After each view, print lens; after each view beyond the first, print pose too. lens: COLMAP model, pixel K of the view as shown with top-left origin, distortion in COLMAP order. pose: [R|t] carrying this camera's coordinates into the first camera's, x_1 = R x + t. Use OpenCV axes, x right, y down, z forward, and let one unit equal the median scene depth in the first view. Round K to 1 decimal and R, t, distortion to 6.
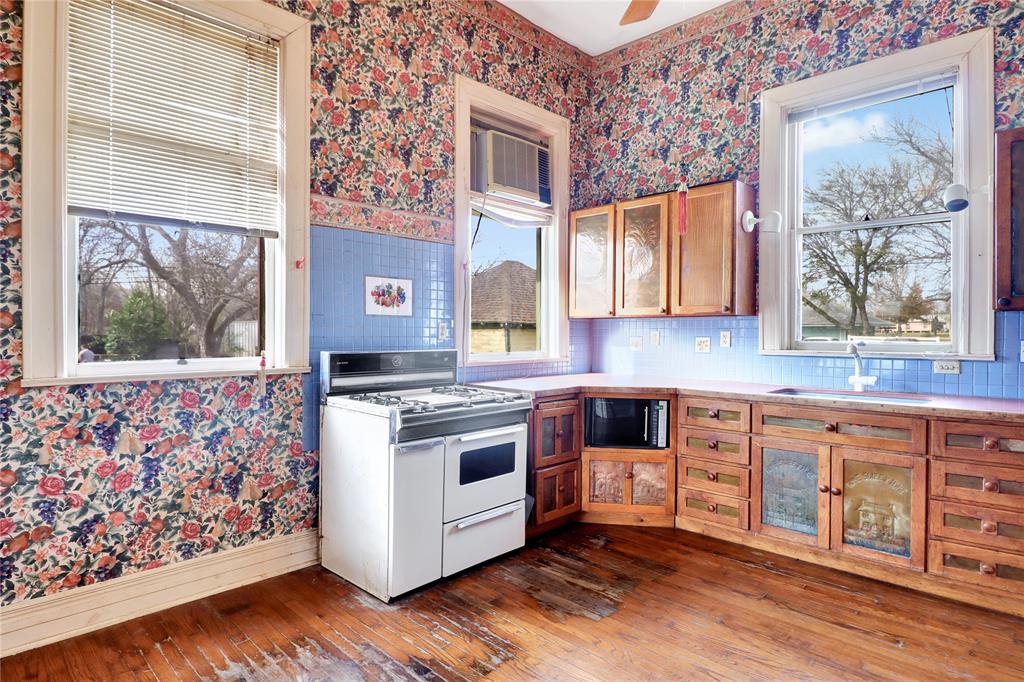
lens RADIAL K [[558.8, 0, 509.6], [0, 558.8, 341.8], [0, 0, 1]] dist [0.002172, -0.009867]
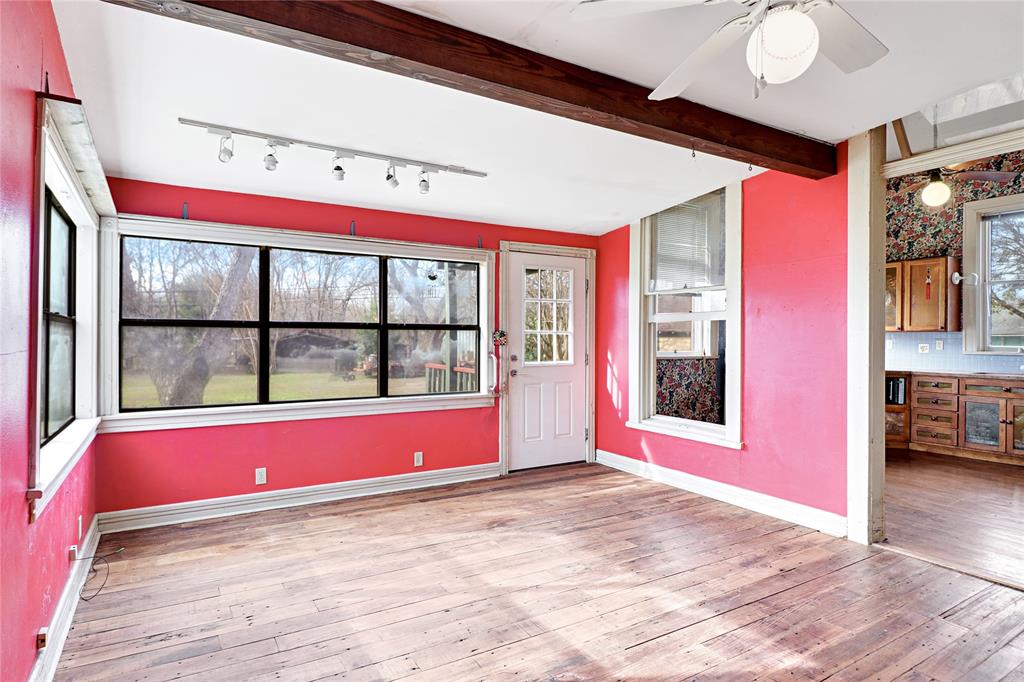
lens RADIAL K [[558.8, 0, 503.4], [0, 558.8, 338.7], [0, 0, 1]] dist [0.002172, -0.009867]
pose [[0.966395, 0.006426, -0.256982, -0.526933], [-0.011010, 0.999805, -0.016405, 0.020813], [0.256826, 0.018683, 0.966277, -1.121579]]
